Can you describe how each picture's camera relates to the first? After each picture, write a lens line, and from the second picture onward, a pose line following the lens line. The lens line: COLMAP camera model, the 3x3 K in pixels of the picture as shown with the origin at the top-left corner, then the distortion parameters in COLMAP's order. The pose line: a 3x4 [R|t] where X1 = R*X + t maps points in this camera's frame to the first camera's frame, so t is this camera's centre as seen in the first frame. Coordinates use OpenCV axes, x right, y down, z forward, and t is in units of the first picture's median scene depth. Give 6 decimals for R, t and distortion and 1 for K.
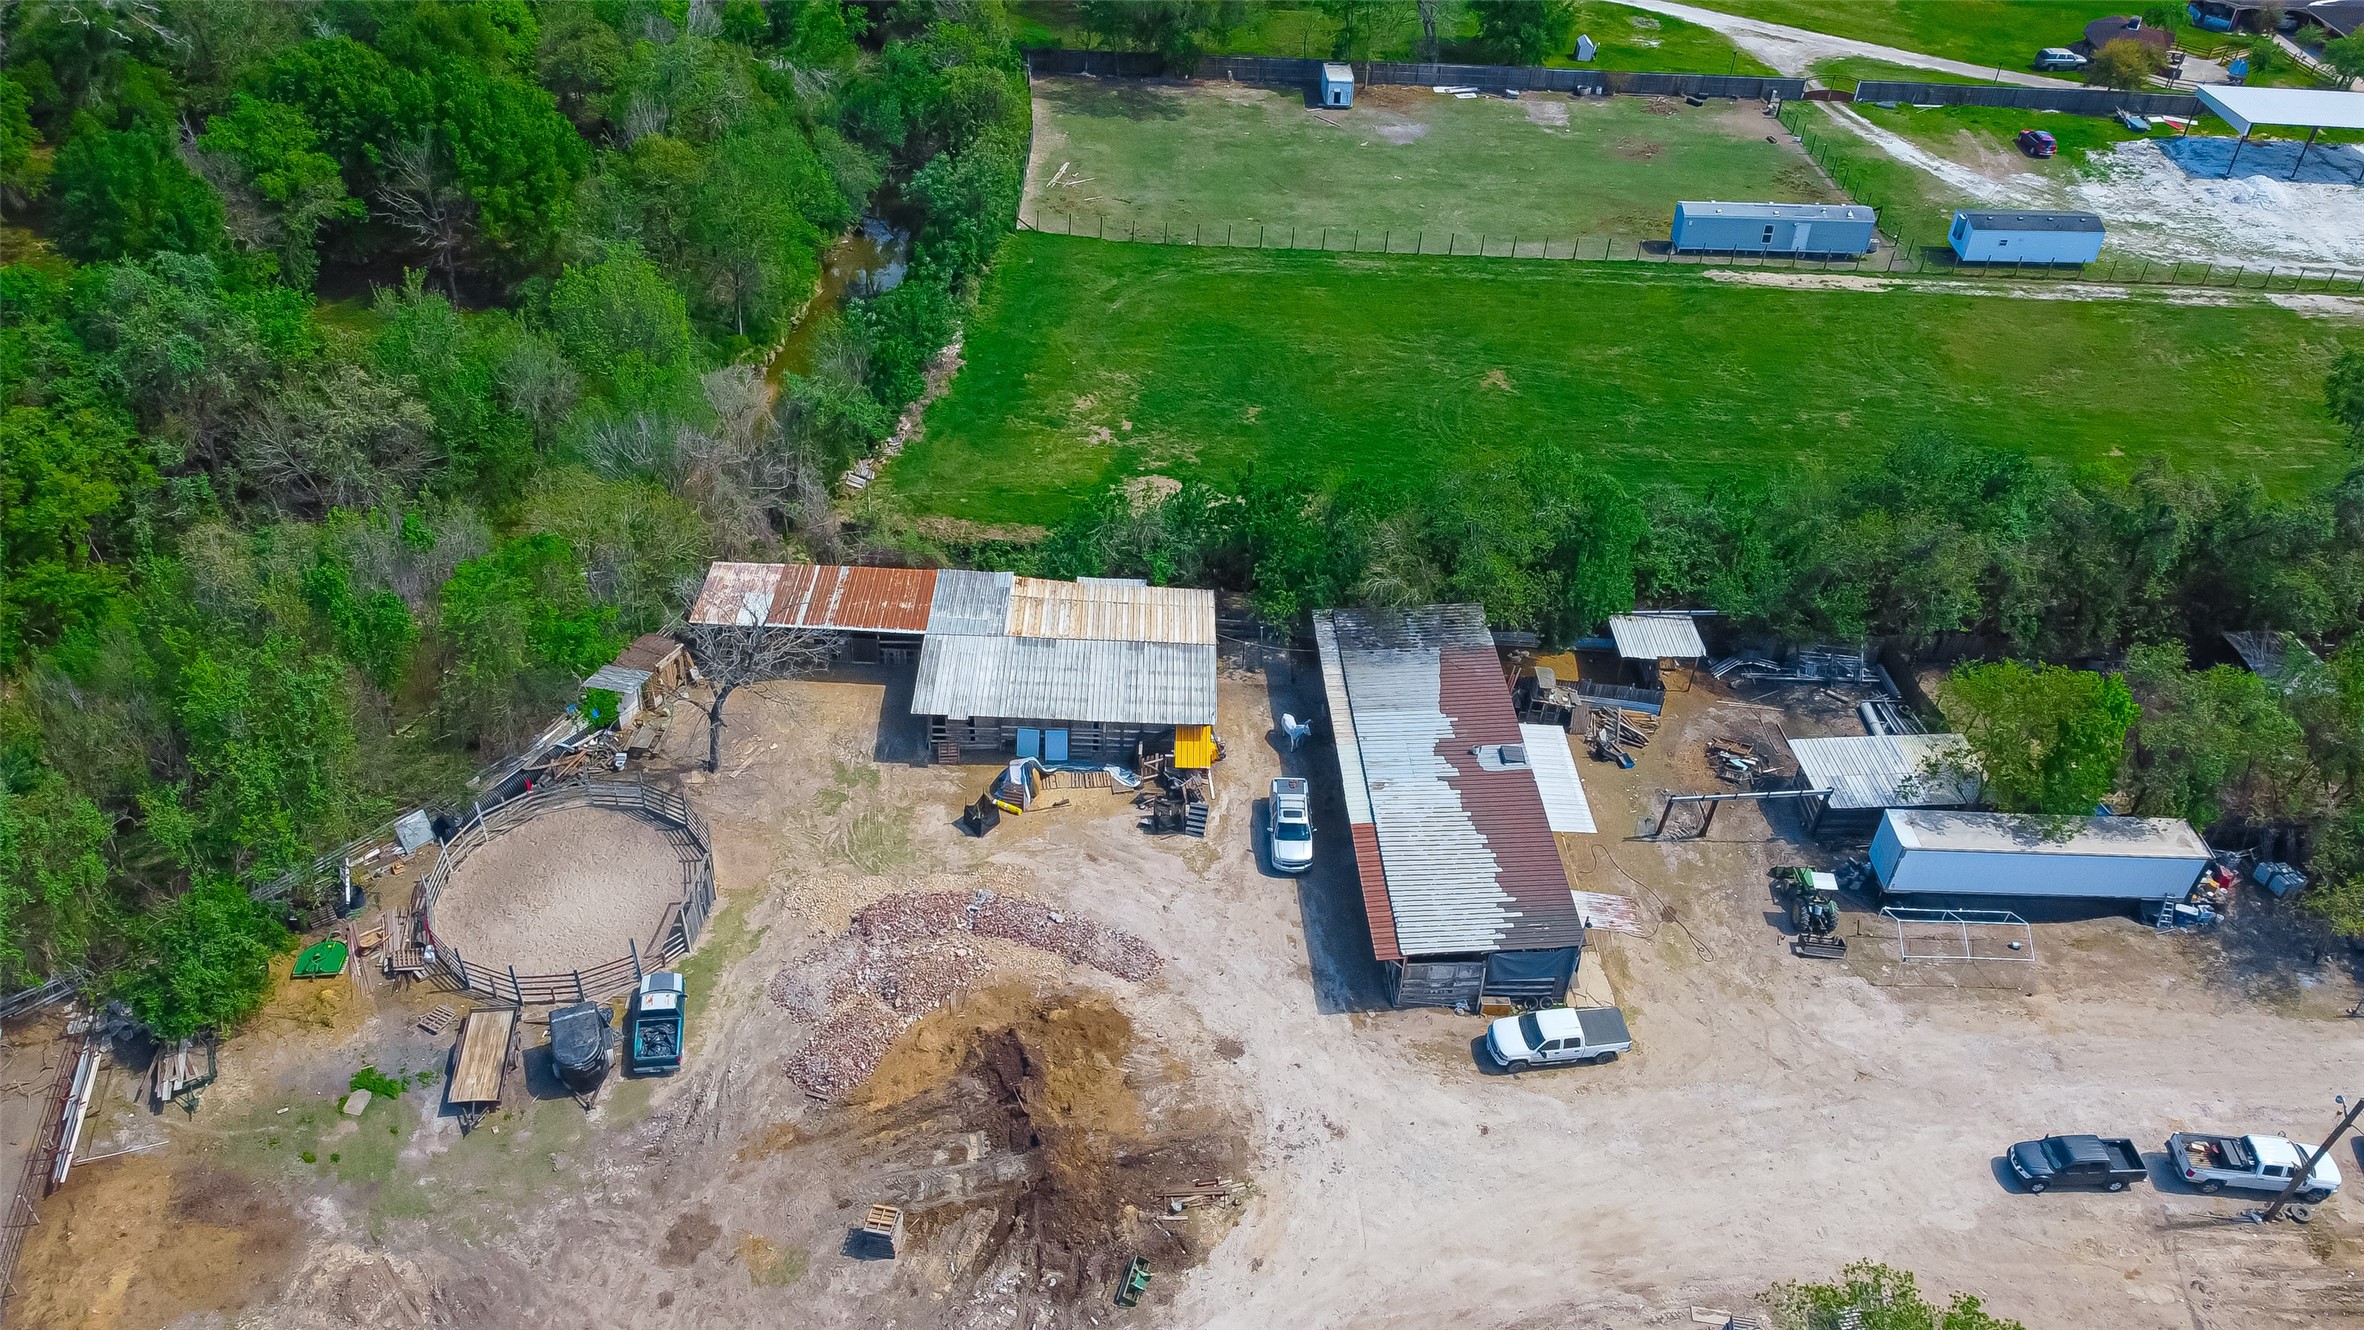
lens RADIAL K [[1793.9, 0, 1182.0], [0, 1793.9, 665.0], [0, 0, 1]] dist [-0.005187, -0.004756]
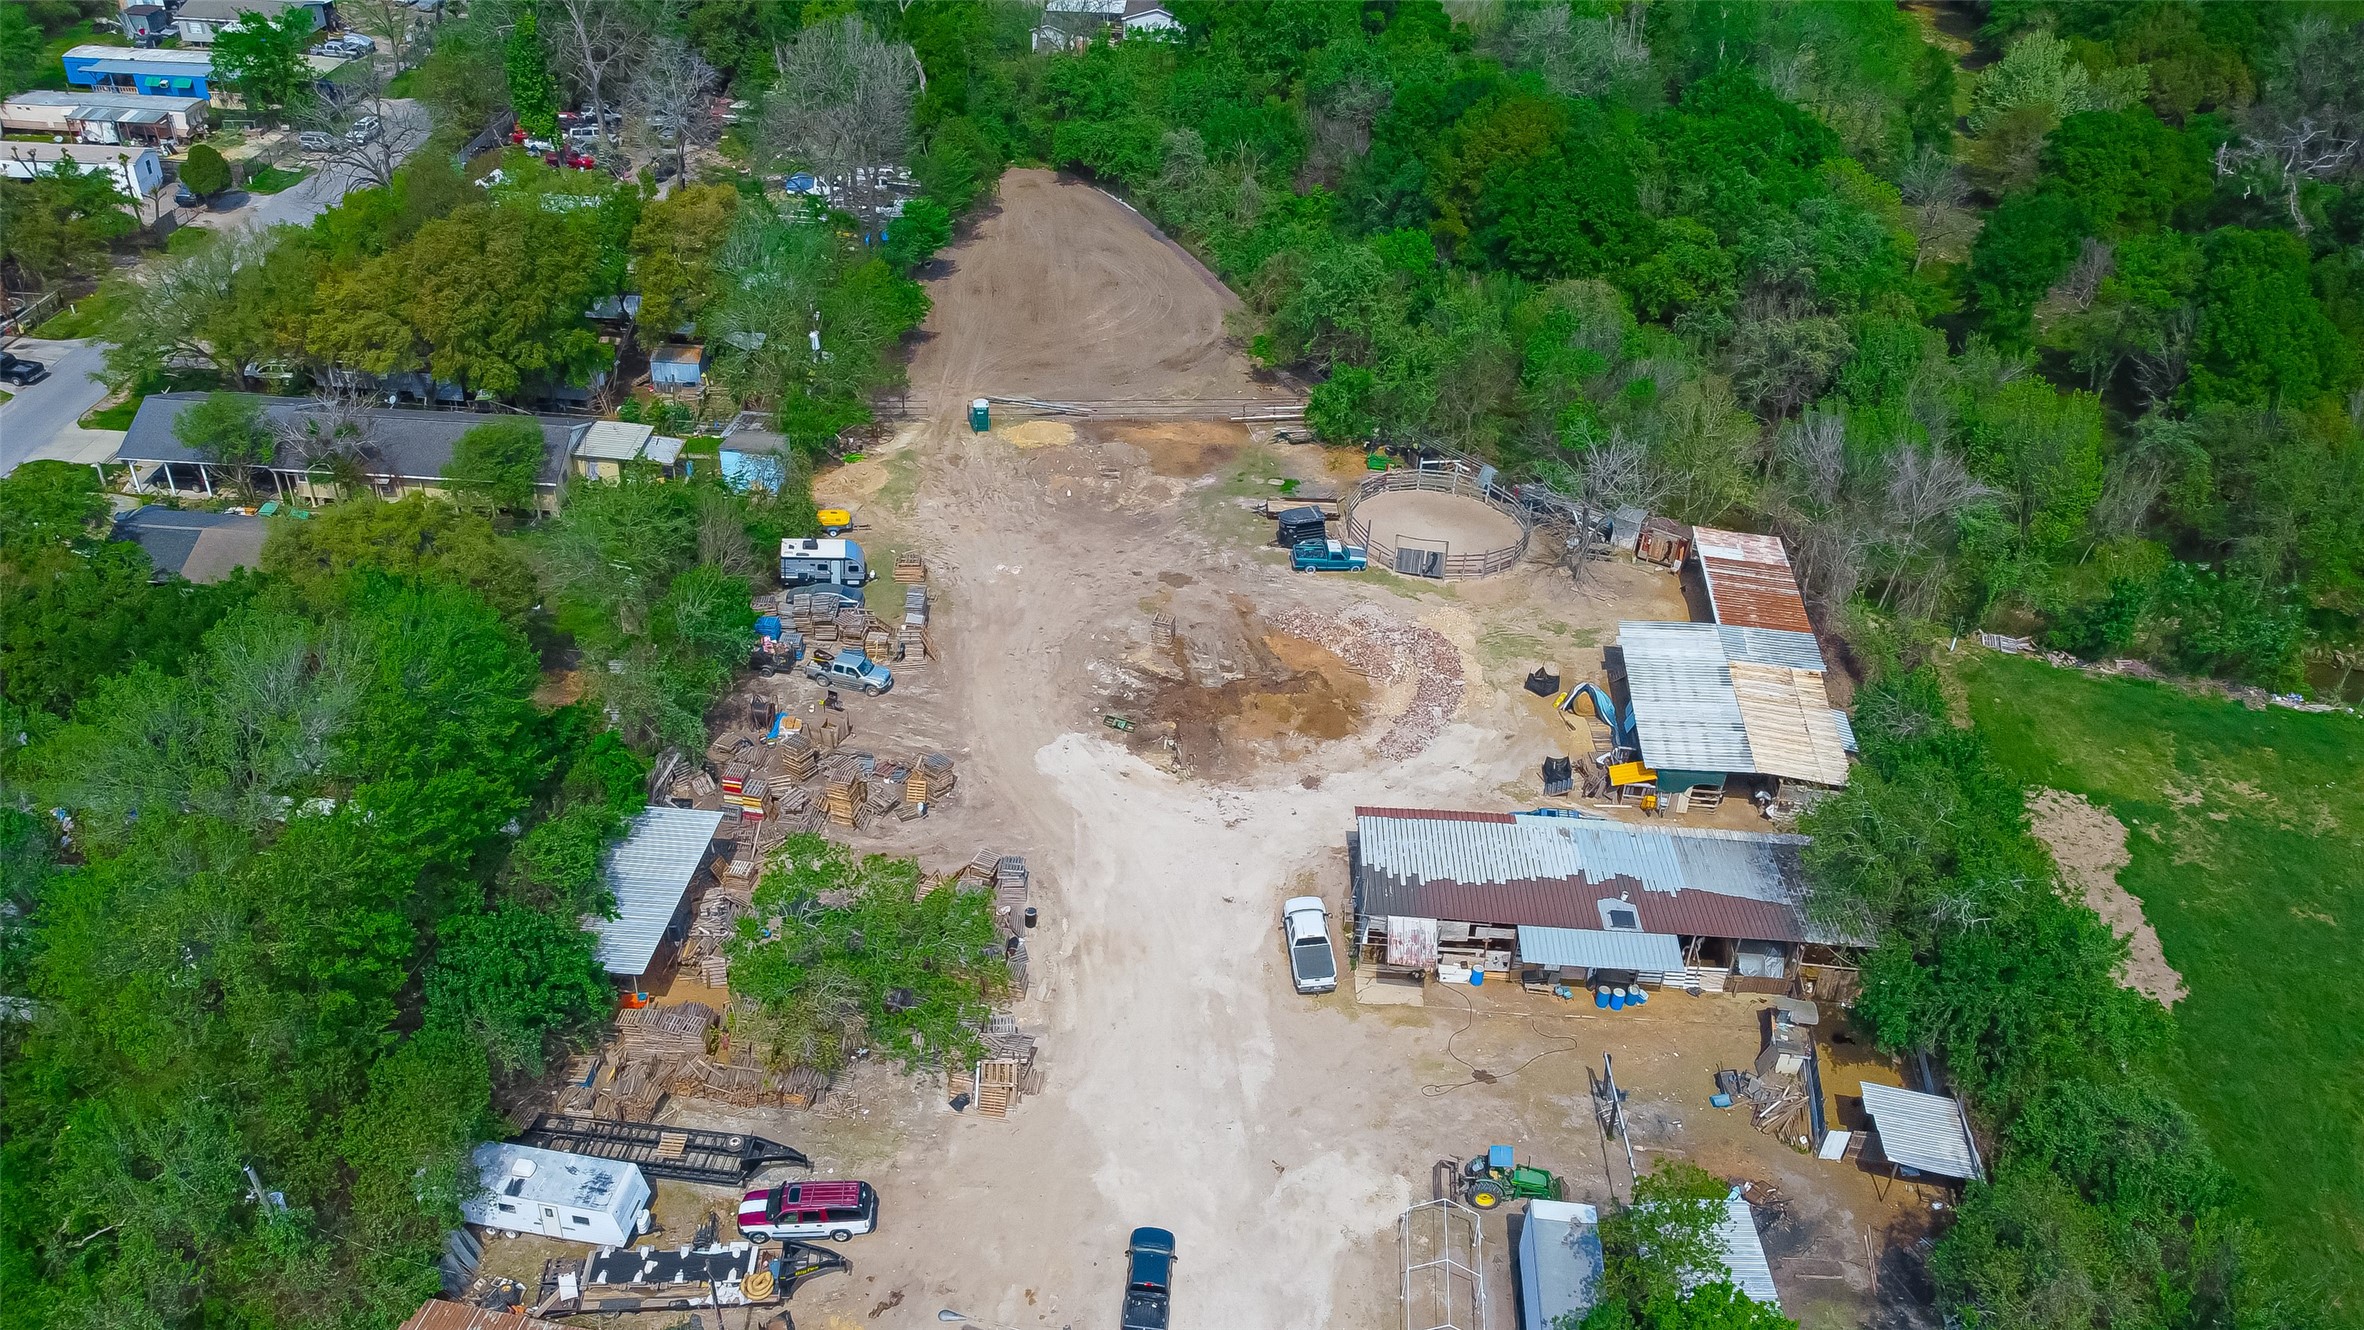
lens RADIAL K [[1793.9, 0, 1182.0], [0, 1793.9, 665.0], [0, 0, 1]] dist [-0.005187, -0.004756]
pose [[-0.097121, 0.513416, -0.852626, 0.918638], [-0.658543, 0.609181, 0.441836, -0.293417], [0.746249, 0.604403, 0.278942, 0.427828]]
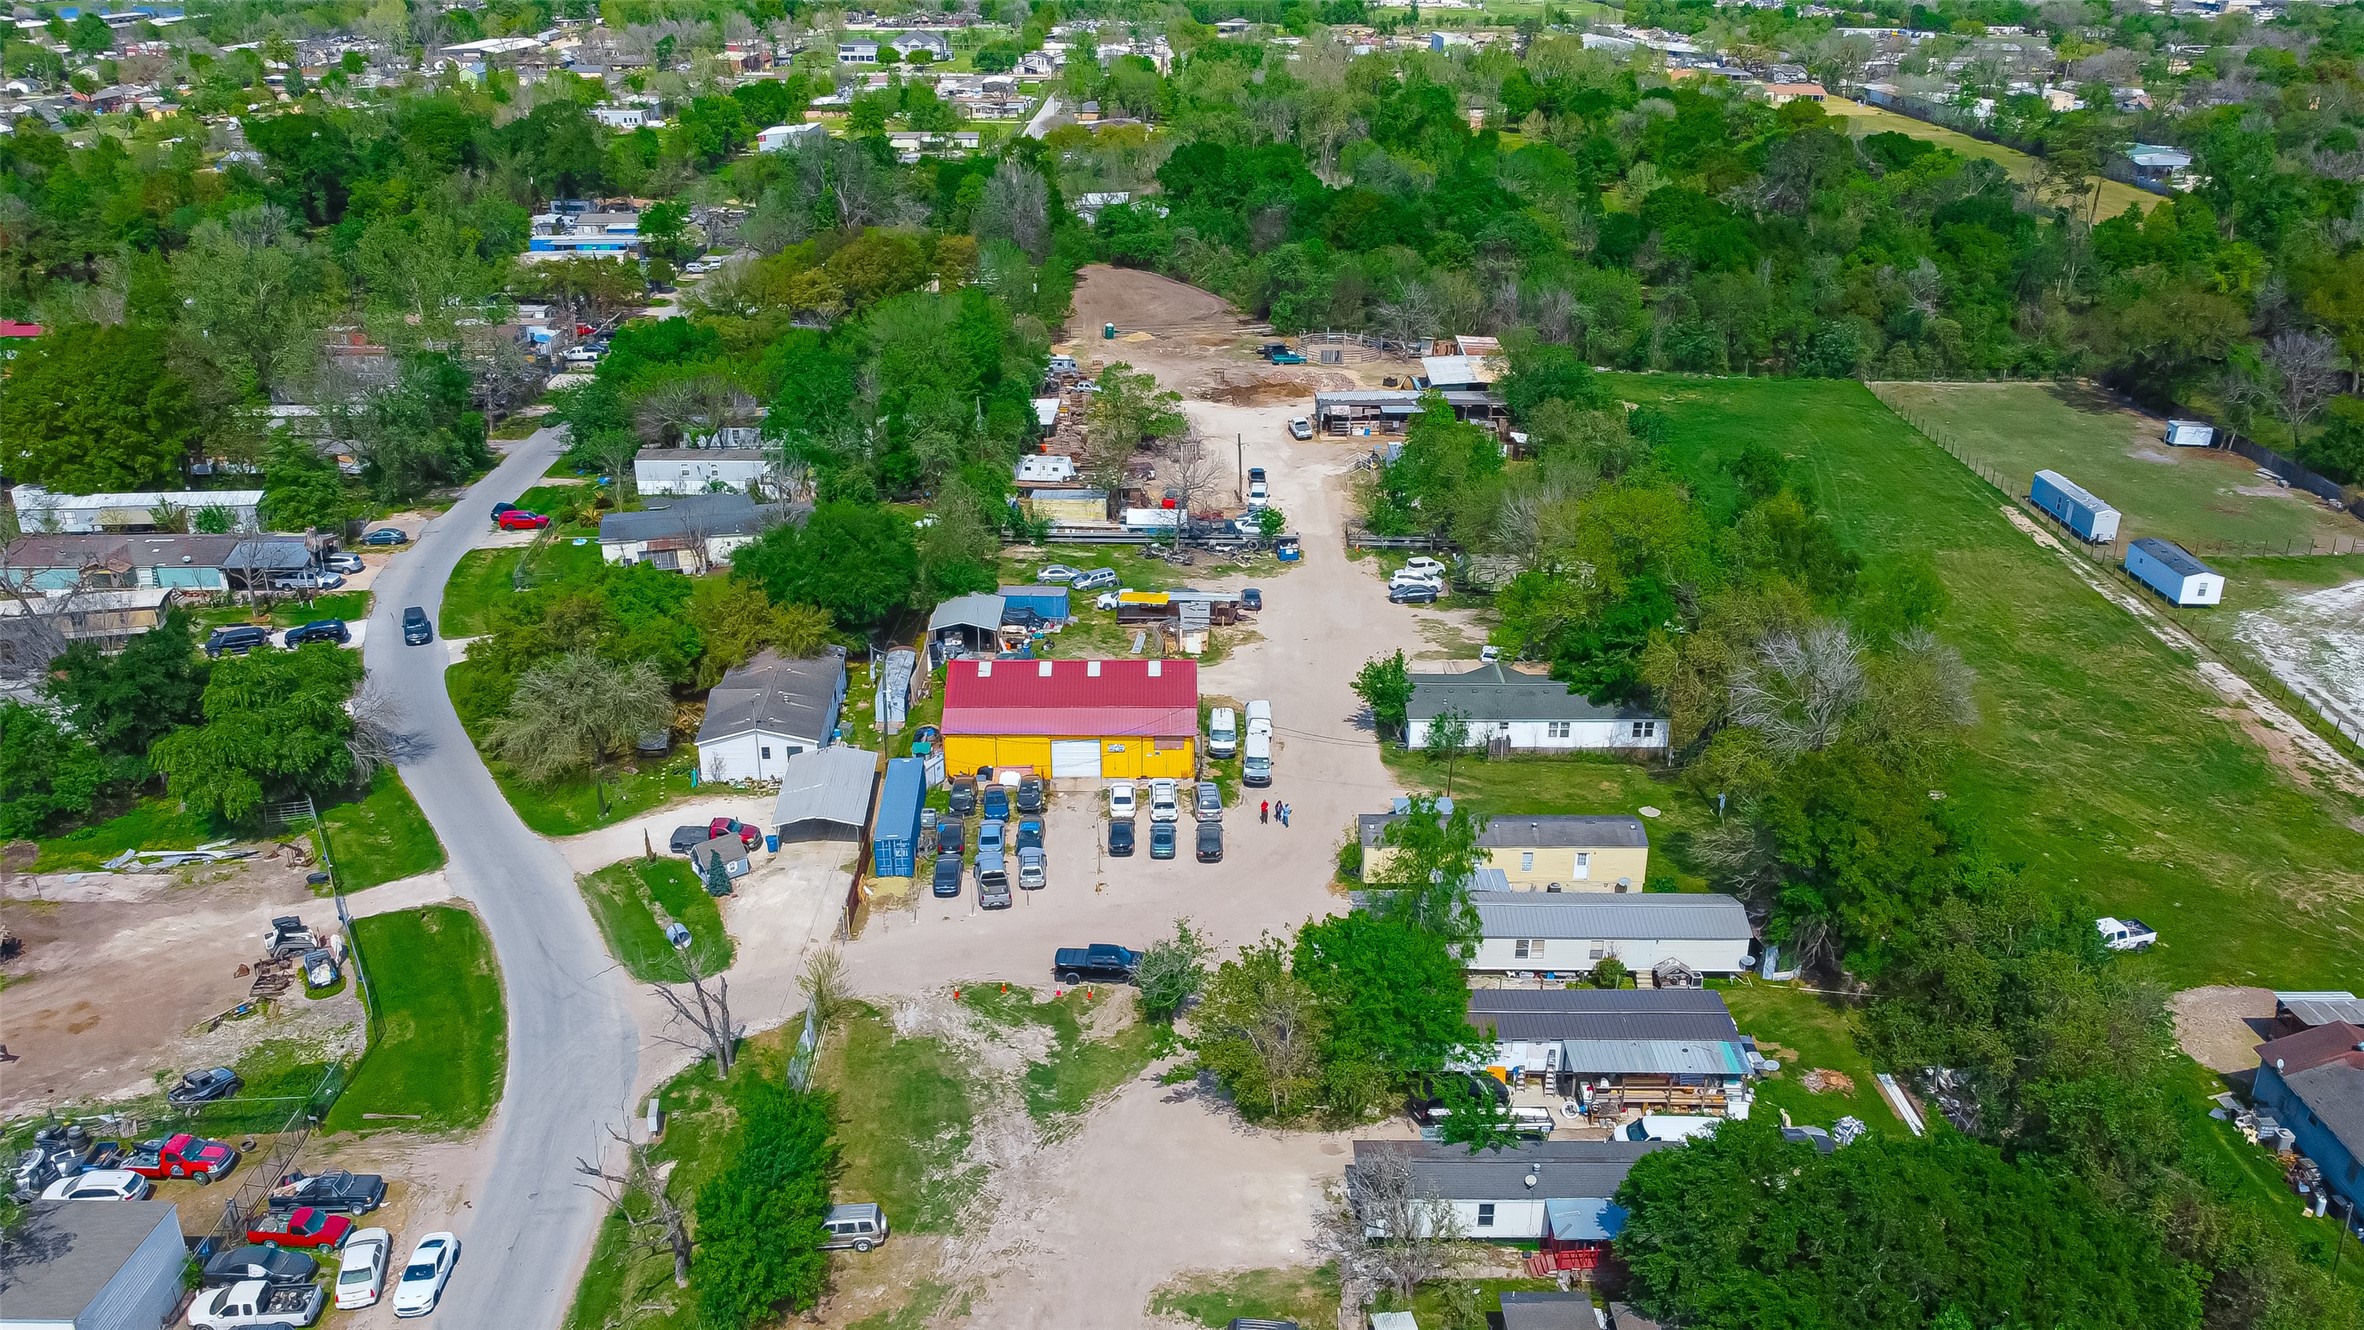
lens RADIAL K [[1793.9, 0, 1182.0], [0, 1793.9, 665.0], [0, 0, 1]] dist [-0.005187, -0.004756]
pose [[-0.024496, 0.346868, -0.937594, 2.536210], [-0.628781, 0.723786, 0.284197, -0.179031], [0.777196, 0.596503, 0.200374, 0.419706]]
